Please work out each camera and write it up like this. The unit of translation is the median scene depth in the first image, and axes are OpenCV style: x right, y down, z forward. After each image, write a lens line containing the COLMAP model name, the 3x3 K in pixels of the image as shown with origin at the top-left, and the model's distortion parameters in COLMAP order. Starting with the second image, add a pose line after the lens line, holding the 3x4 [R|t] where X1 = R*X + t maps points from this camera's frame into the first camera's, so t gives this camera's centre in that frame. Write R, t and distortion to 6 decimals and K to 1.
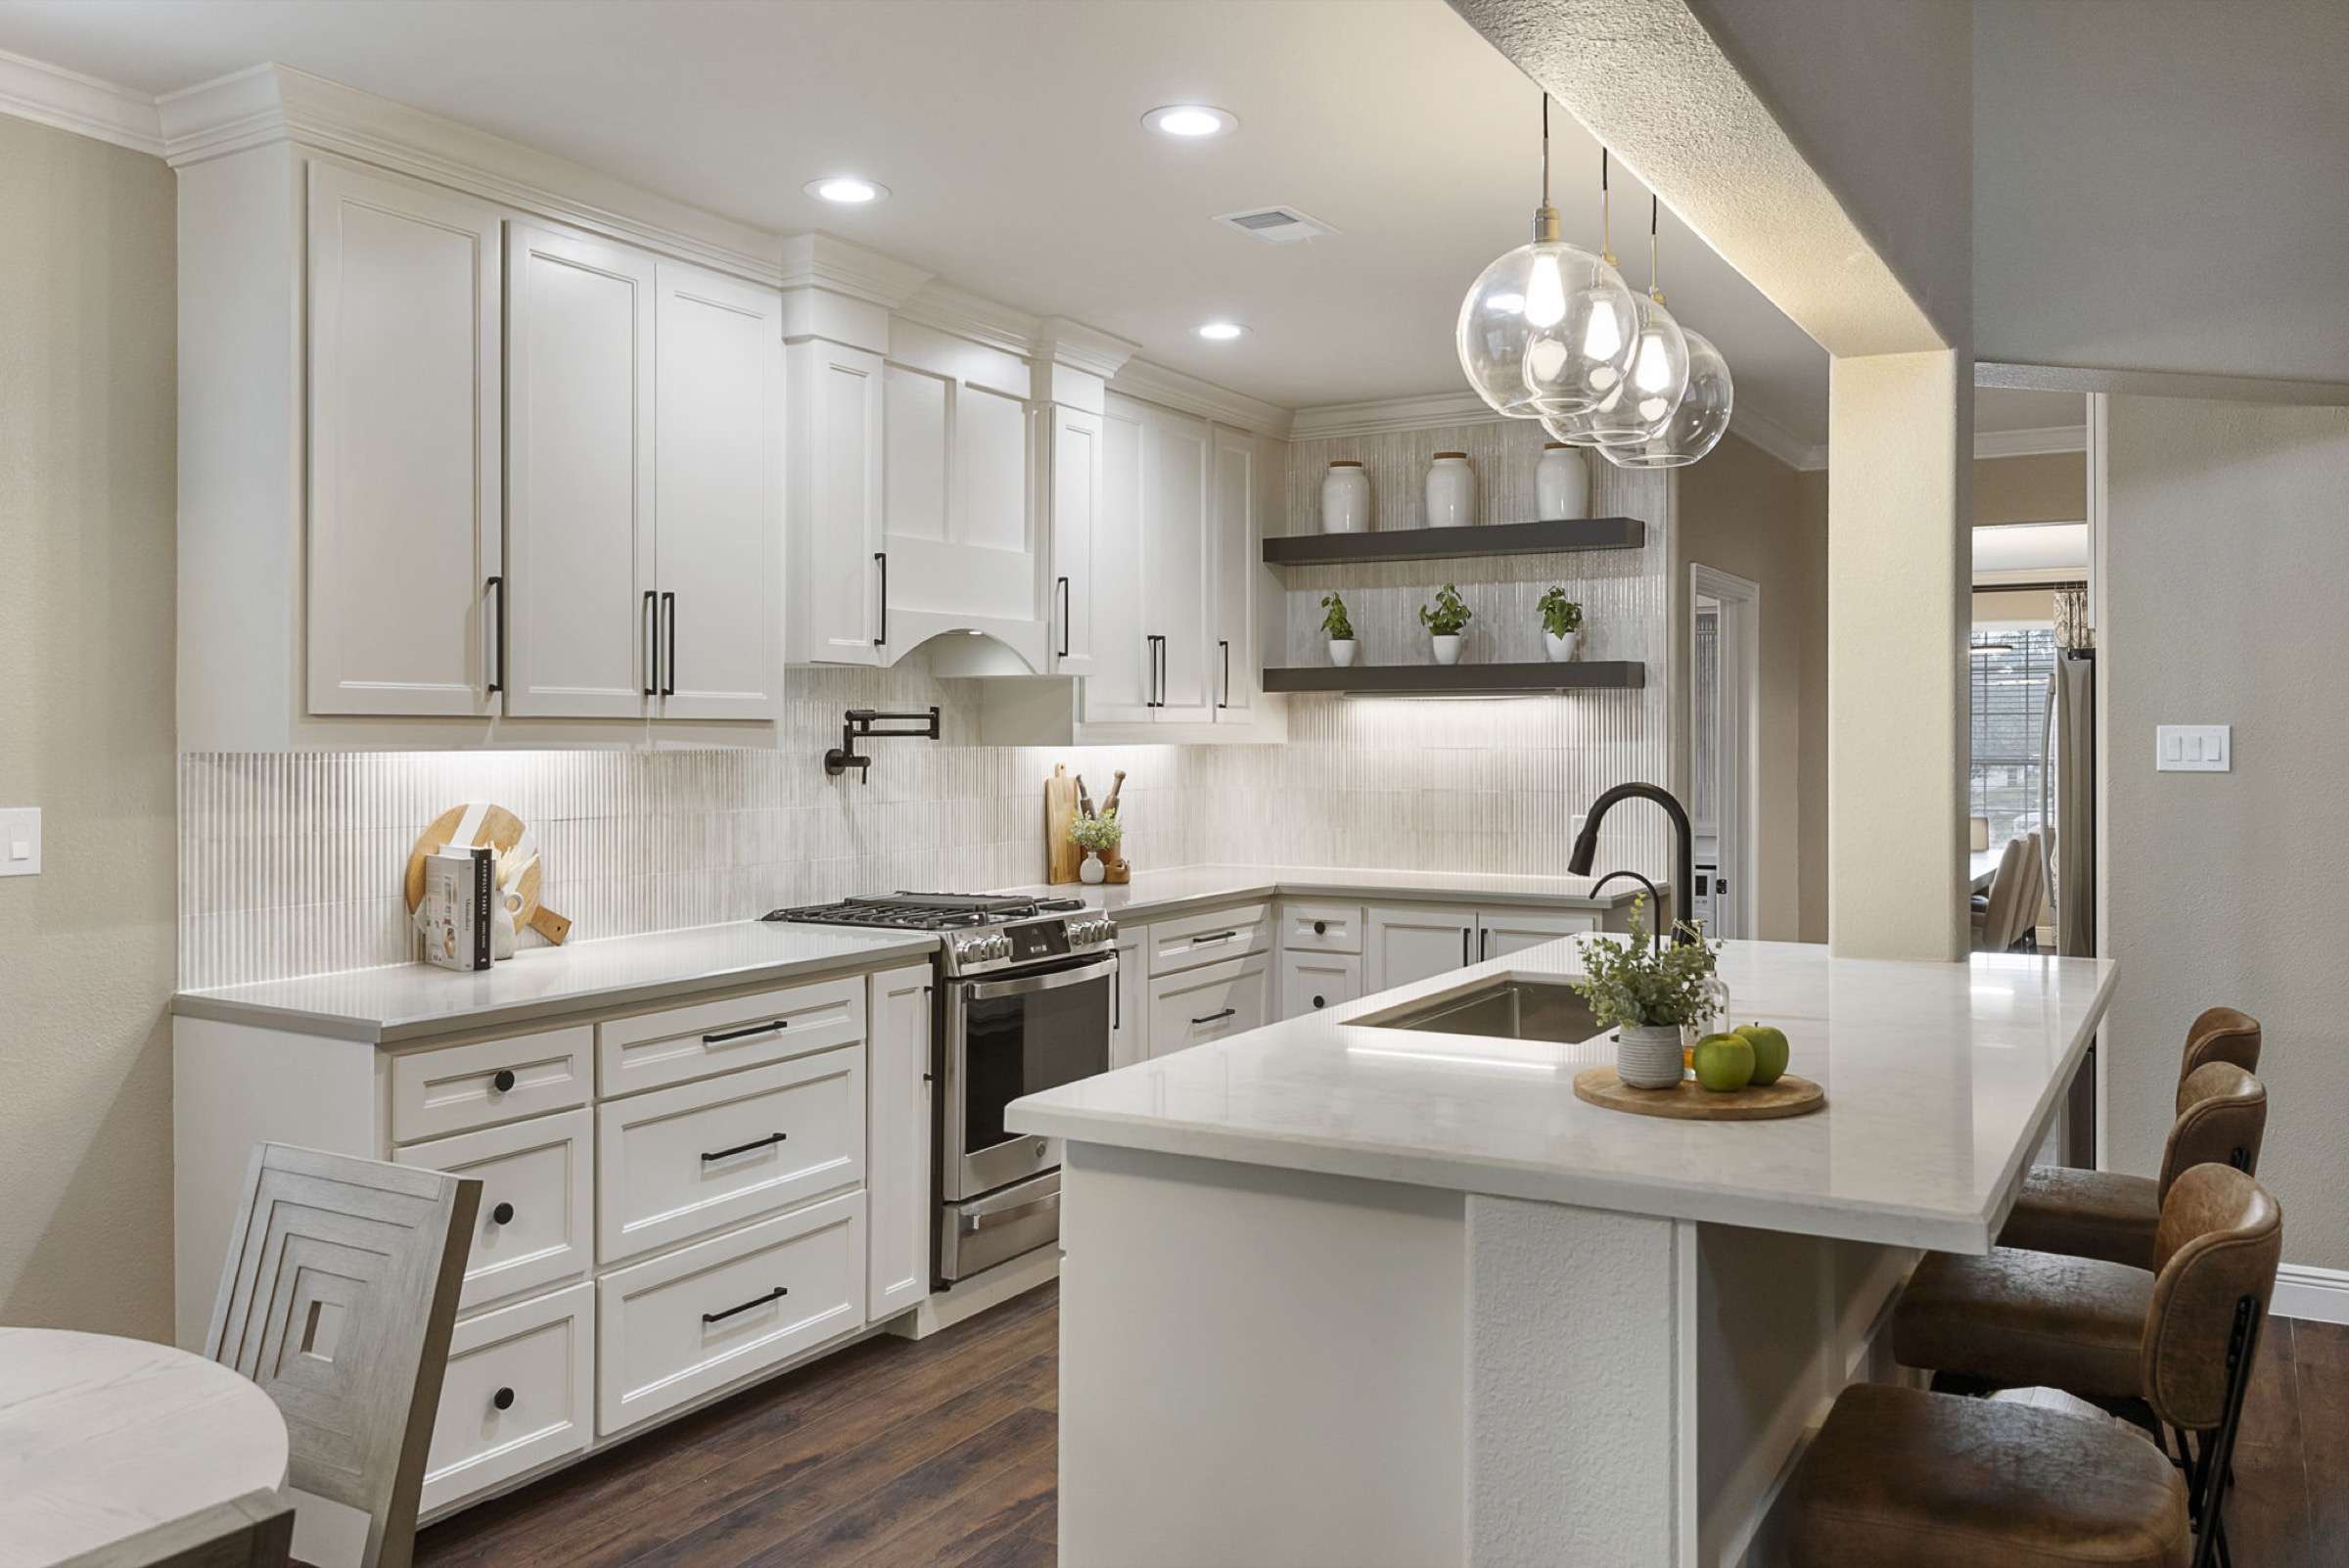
lens RADIAL K [[1812.8, 0, 1177.9], [0, 1812.8, 773.3], [0, 0, 1]] dist [-0.002599, -0.000941]
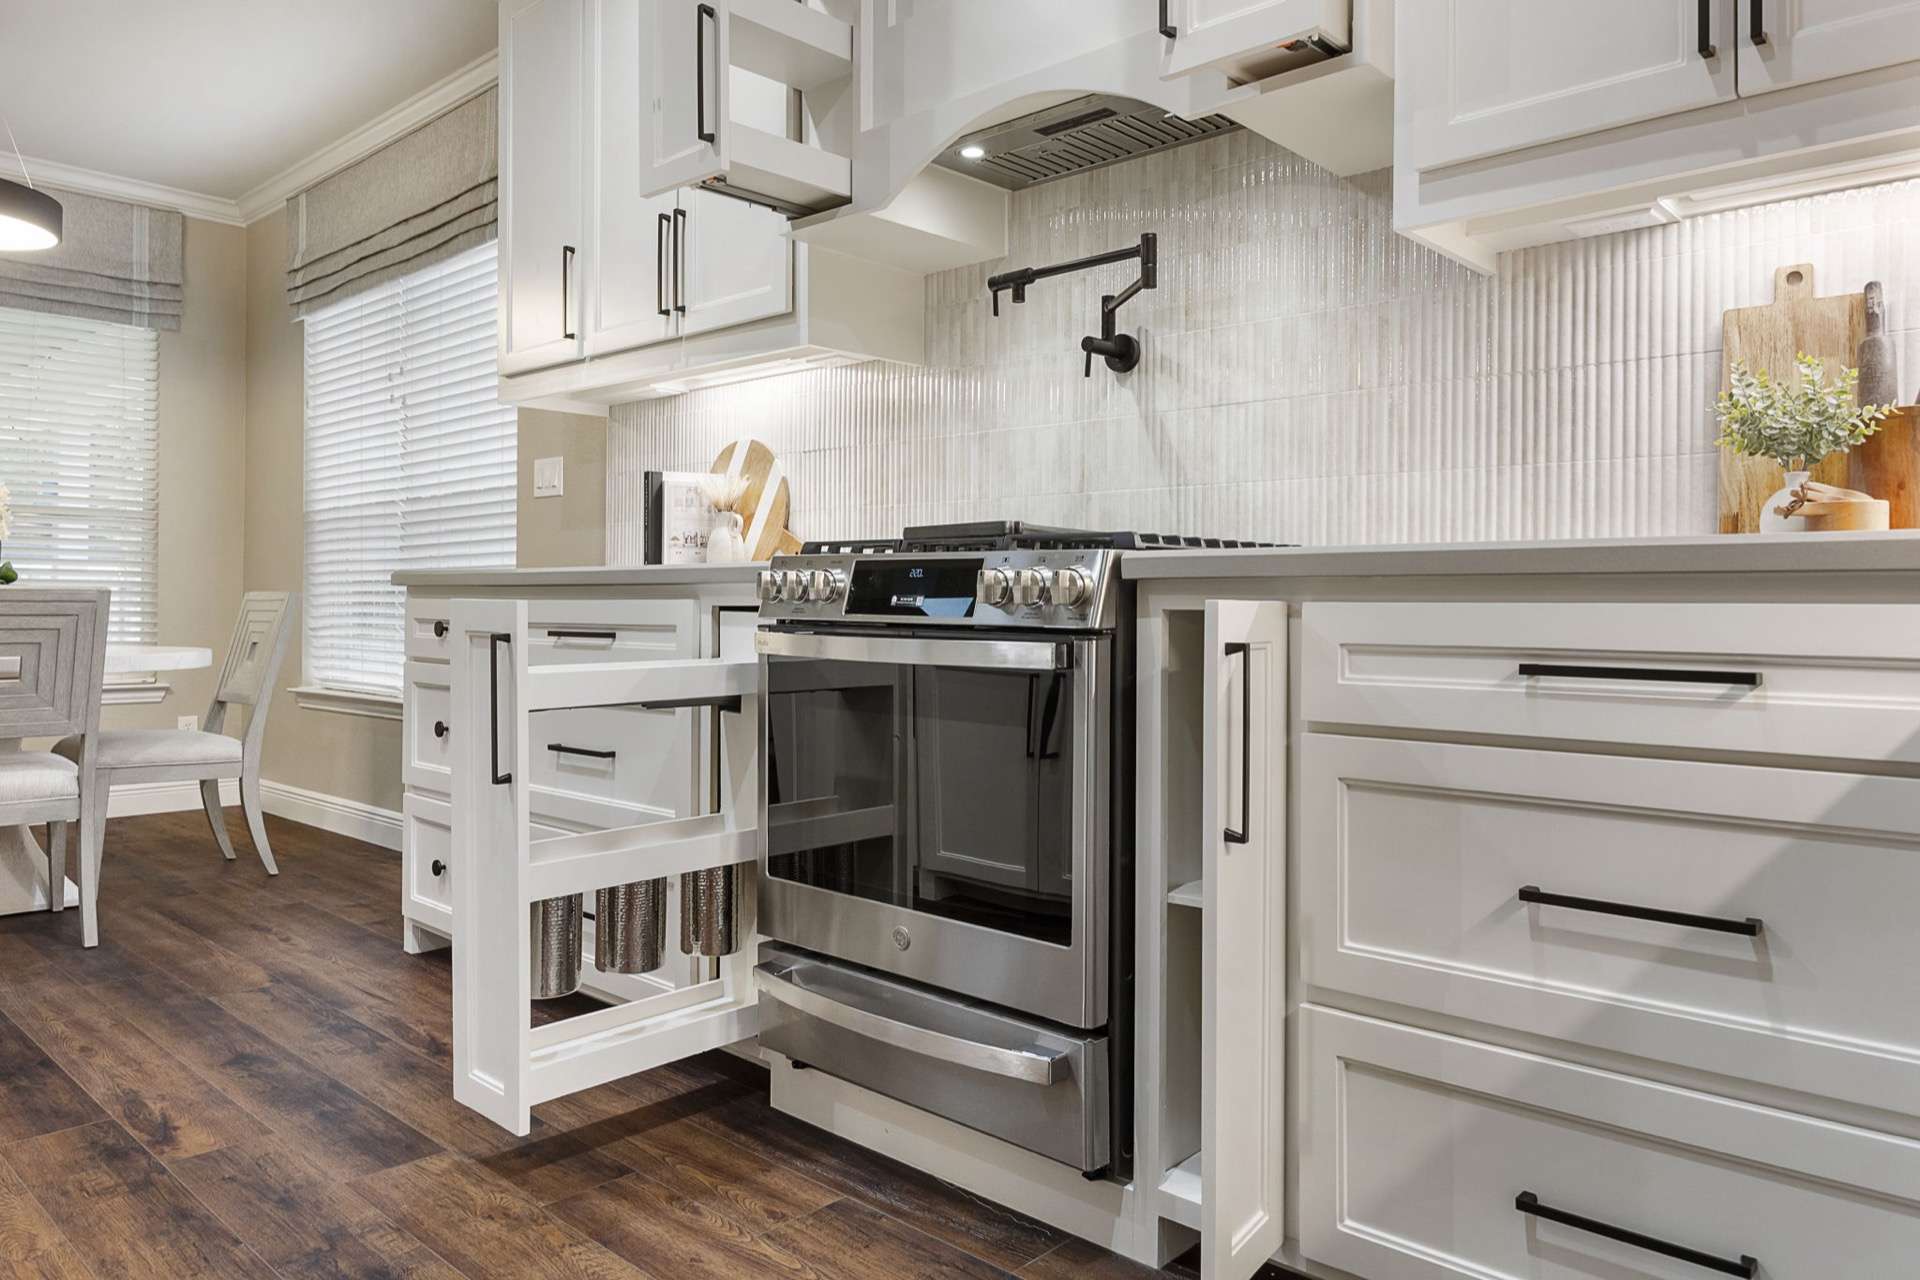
lens RADIAL K [[1301.7, 0, 980.4], [0, 1301.7, 598.6], [0, 0, 1]] dist [-0.000113, -0.000328]
pose [[-0.209188, -0.002331, -0.977873, 0.398688], [-0.026382, 0.999647, 0.003261, 0.111469], [0.977520, 0.026481, -0.209175, 1.318072]]
